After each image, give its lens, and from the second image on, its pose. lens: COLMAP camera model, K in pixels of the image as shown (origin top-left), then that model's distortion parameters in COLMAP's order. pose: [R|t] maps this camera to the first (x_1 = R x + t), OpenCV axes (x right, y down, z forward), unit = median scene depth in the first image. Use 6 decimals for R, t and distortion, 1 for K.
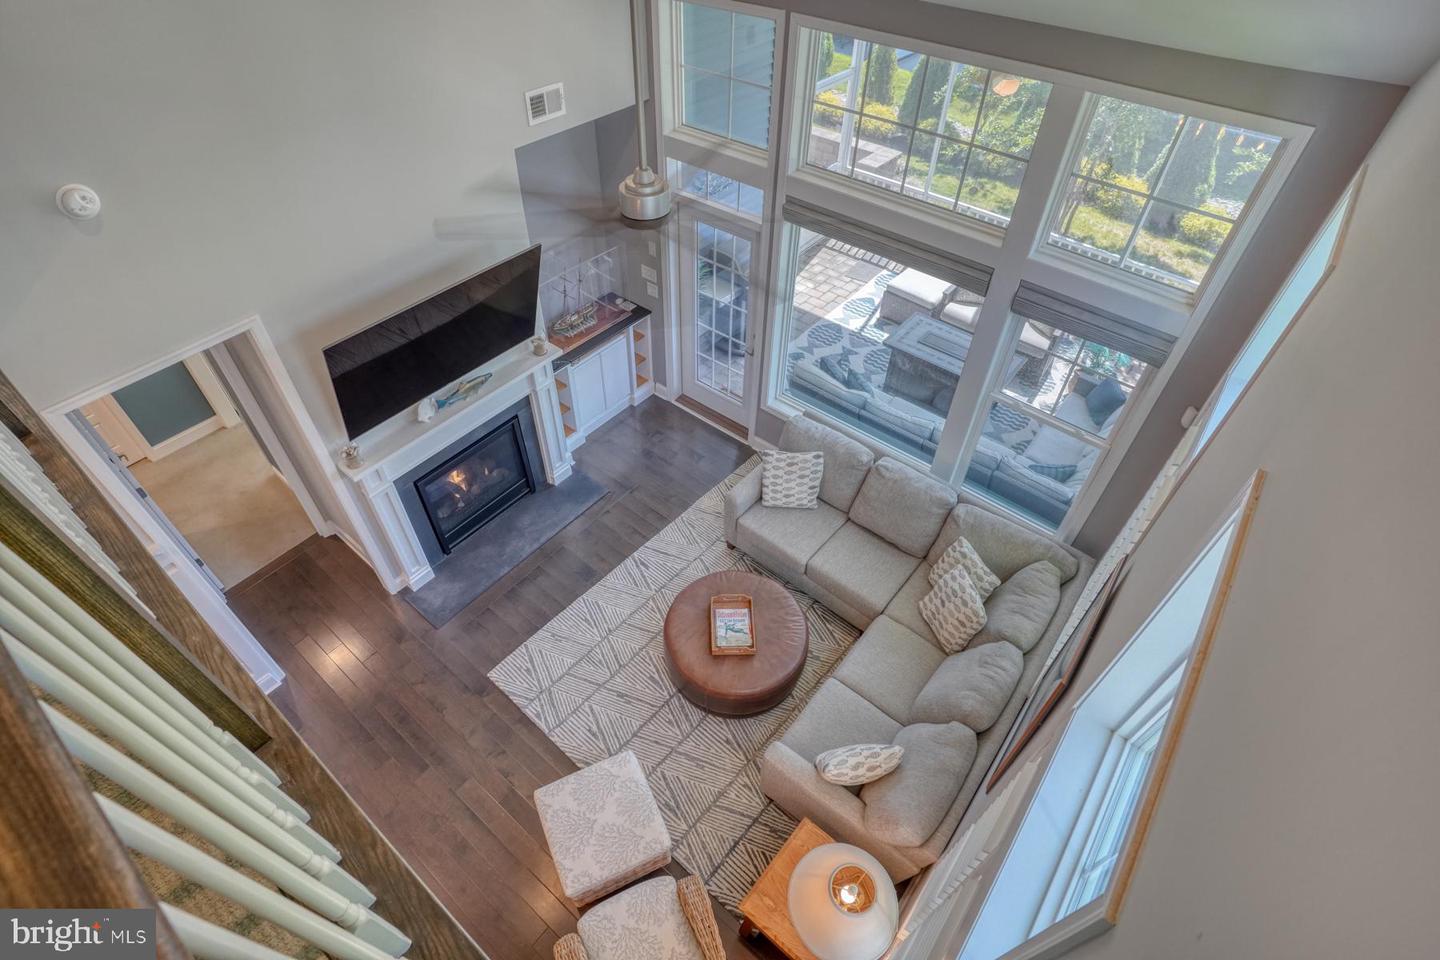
lens RADIAL K [[715.0, 0, 715.5], [0, 715.0, 472.4], [0, 0, 1]] dist [-0.076042, 0.001501]
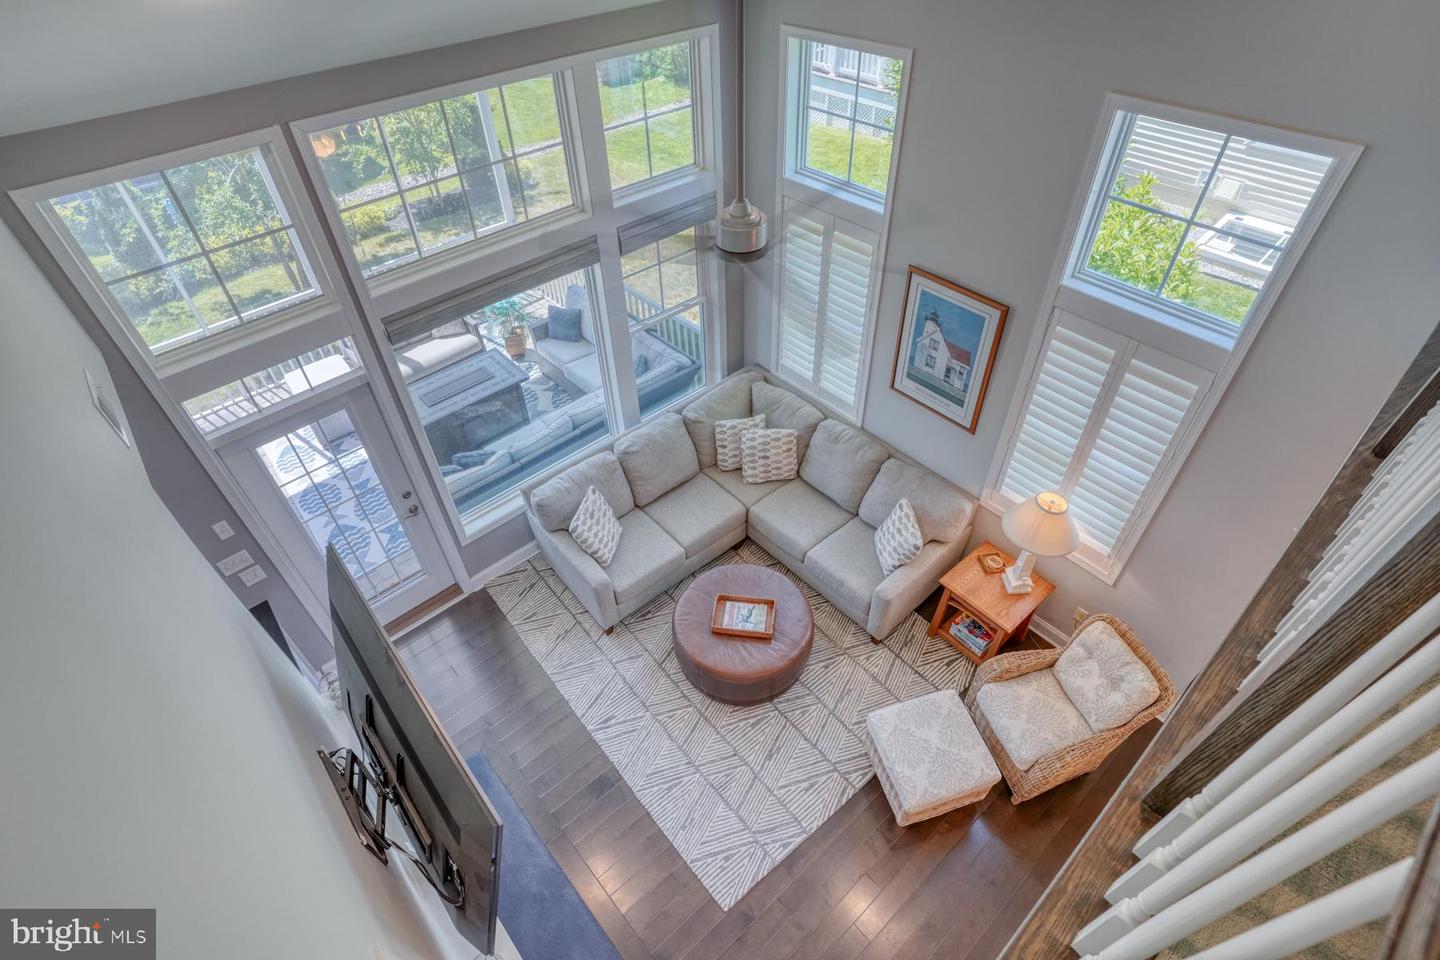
lens RADIAL K [[715.0, 0, 715.5], [0, 715.0, 472.4], [0, 0, 1]] dist [-0.076042, 0.001501]
pose [[0.167609, -0.690808, 0.703343, -0.553541], [0.723625, 0.570729, 0.388116, -0.326721], [-0.669532, 0.443905, 0.595546, 0.317231]]
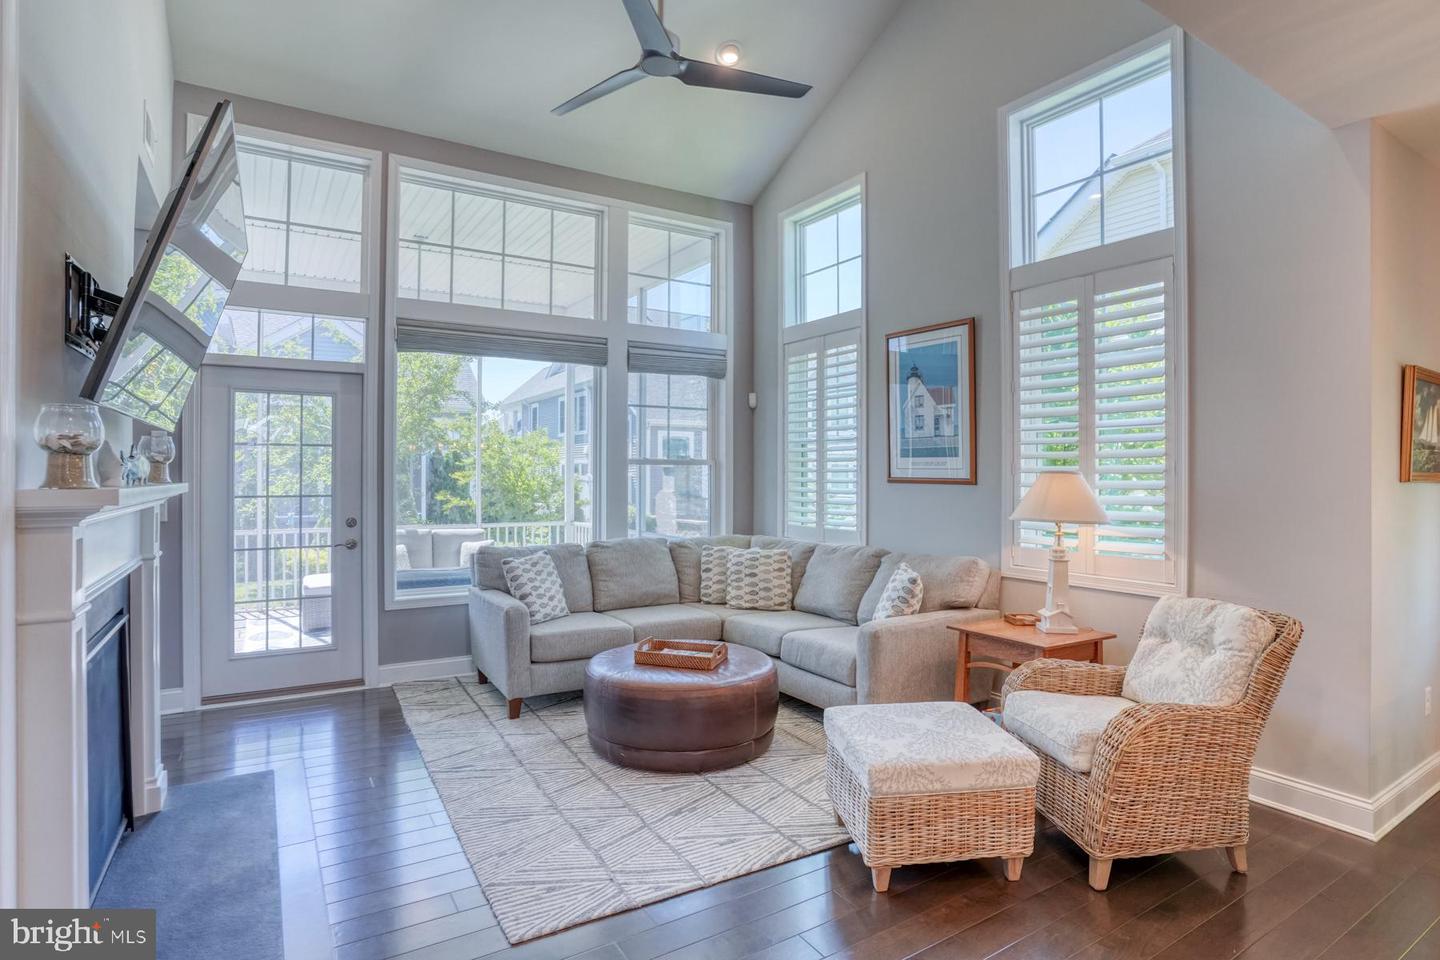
lens RADIAL K [[743.3, 0, 717.1], [0, 743.3, 461.8], [0, 0, 1]] dist [-0.080612, -0.000221]
pose [[0.325719, 0.005868, 0.945448, -0.705786], [0.677109, 0.696471, -0.237595, 0.280417], [-0.659871, 0.717561, 0.222880, 0.636821]]
